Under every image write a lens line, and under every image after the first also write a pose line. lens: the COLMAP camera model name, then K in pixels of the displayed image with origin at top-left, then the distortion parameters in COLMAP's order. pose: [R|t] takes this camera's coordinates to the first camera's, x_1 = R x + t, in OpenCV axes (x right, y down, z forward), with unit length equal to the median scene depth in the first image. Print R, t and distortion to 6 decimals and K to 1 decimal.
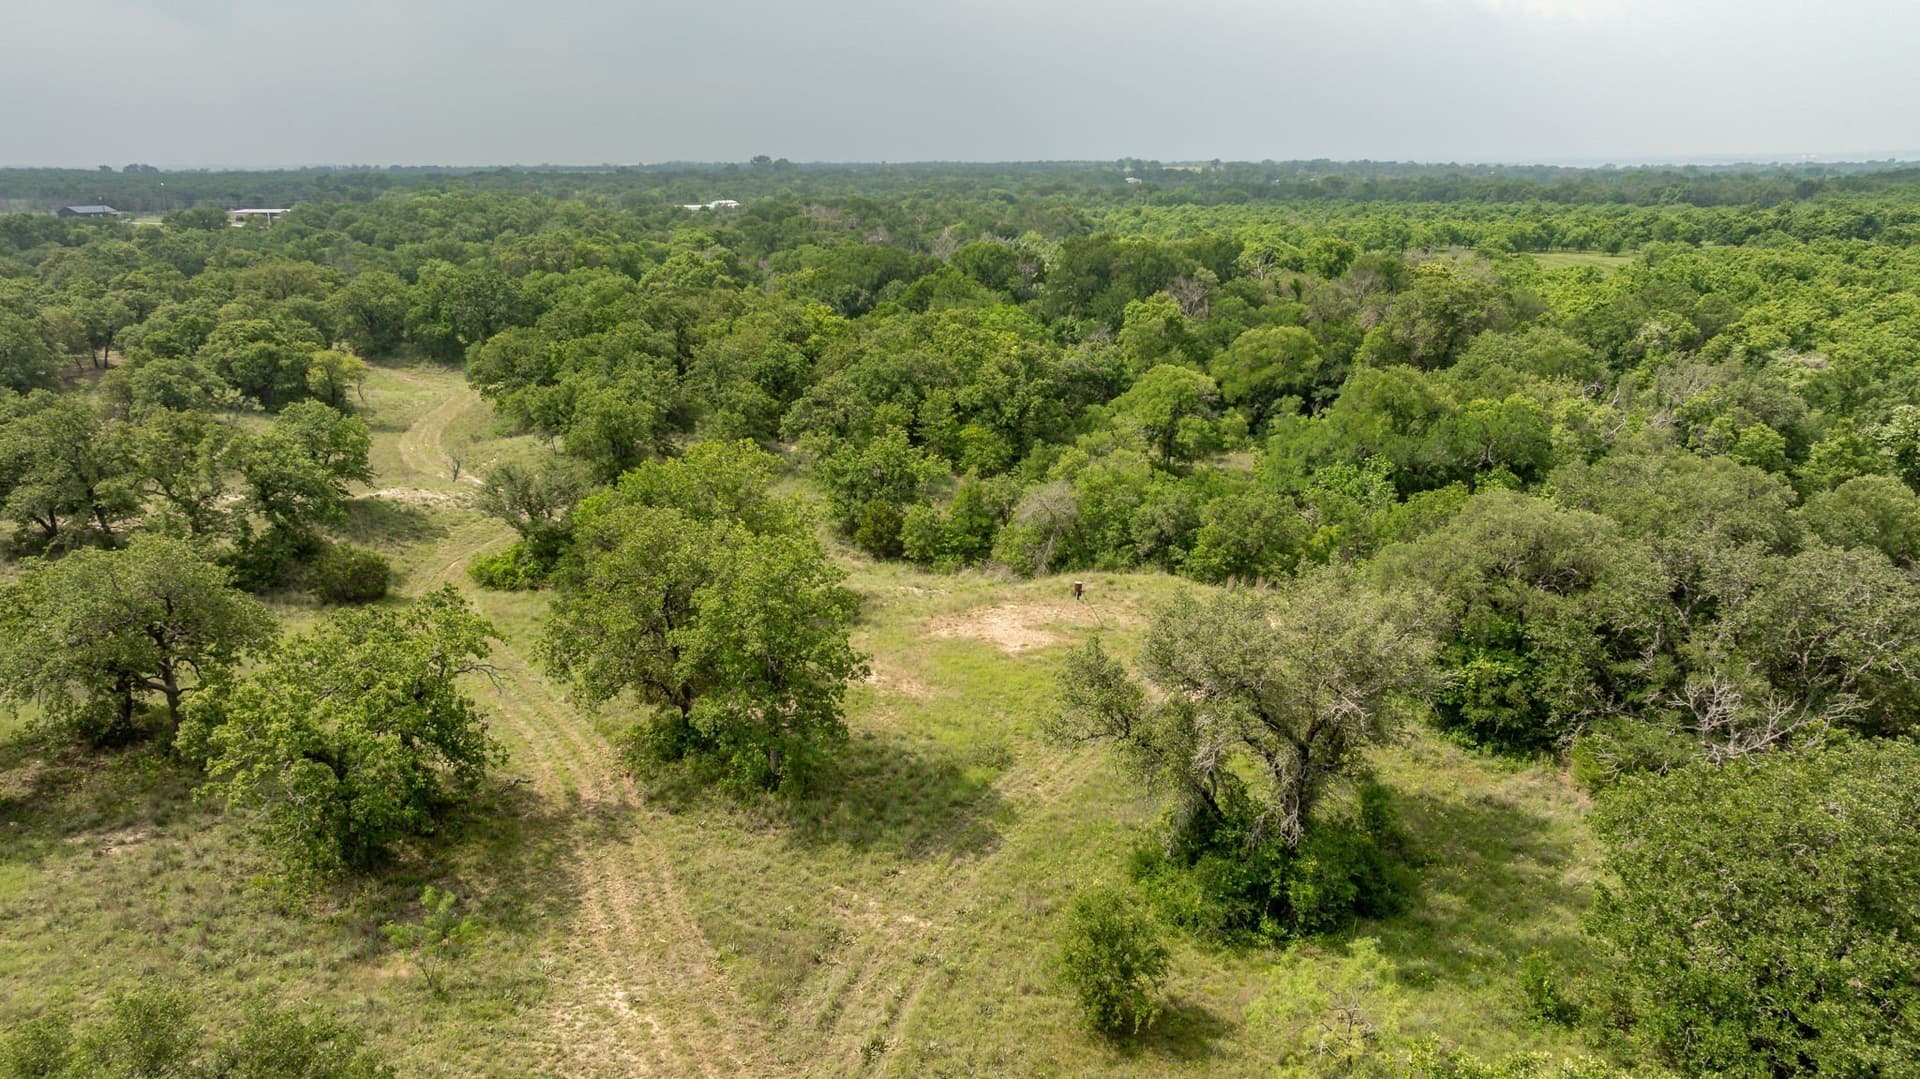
lens RADIAL K [[1332.8, 0, 960.0], [0, 1332.8, 539.5], [0, 0, 1]] dist [-0.048358, 0.050361]
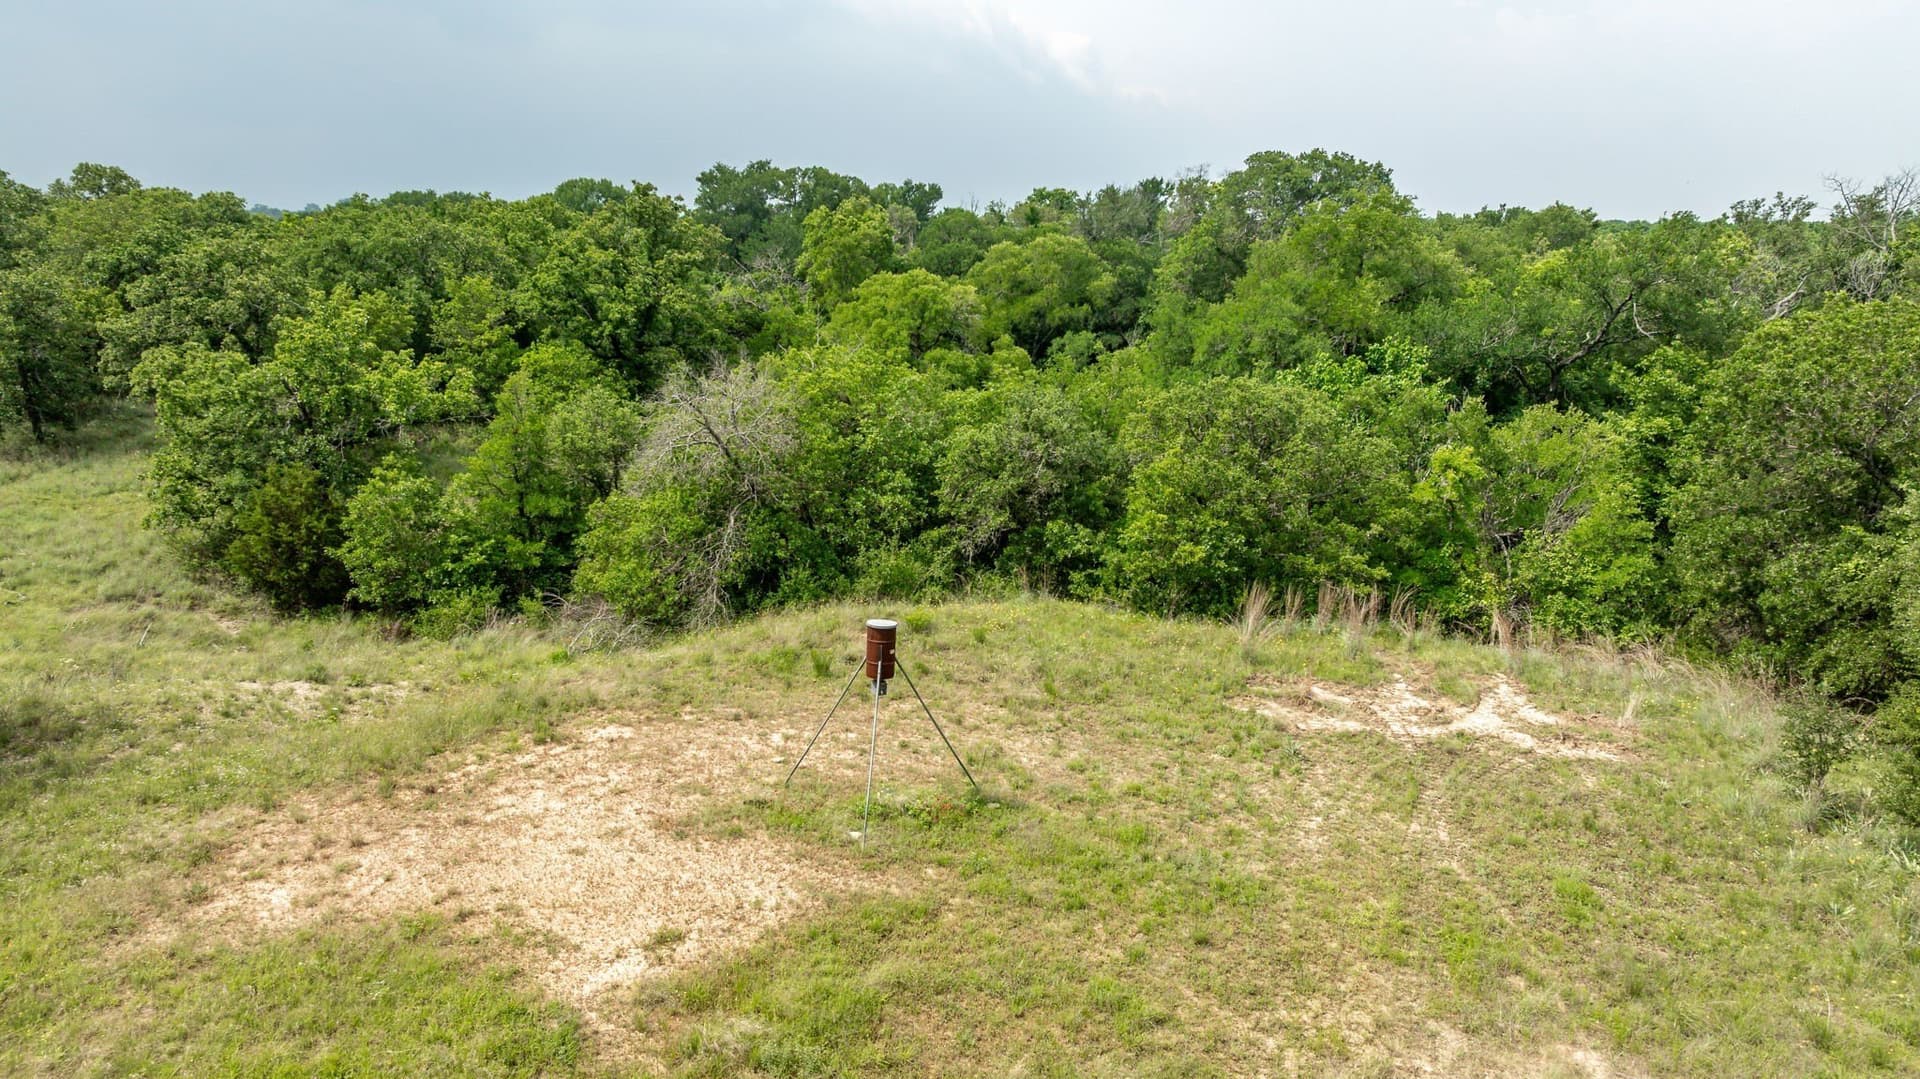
lens RADIAL K [[1332.8, 0, 960.0], [0, 1332.8, 539.5], [0, 0, 1]] dist [-0.048358, 0.050361]
pose [[0.963067, -0.042136, 0.265944, 0.032149], [0.055196, 0.997599, -0.041823, 0.023183], [-0.263543, 0.054958, 0.963081, 0.630241]]
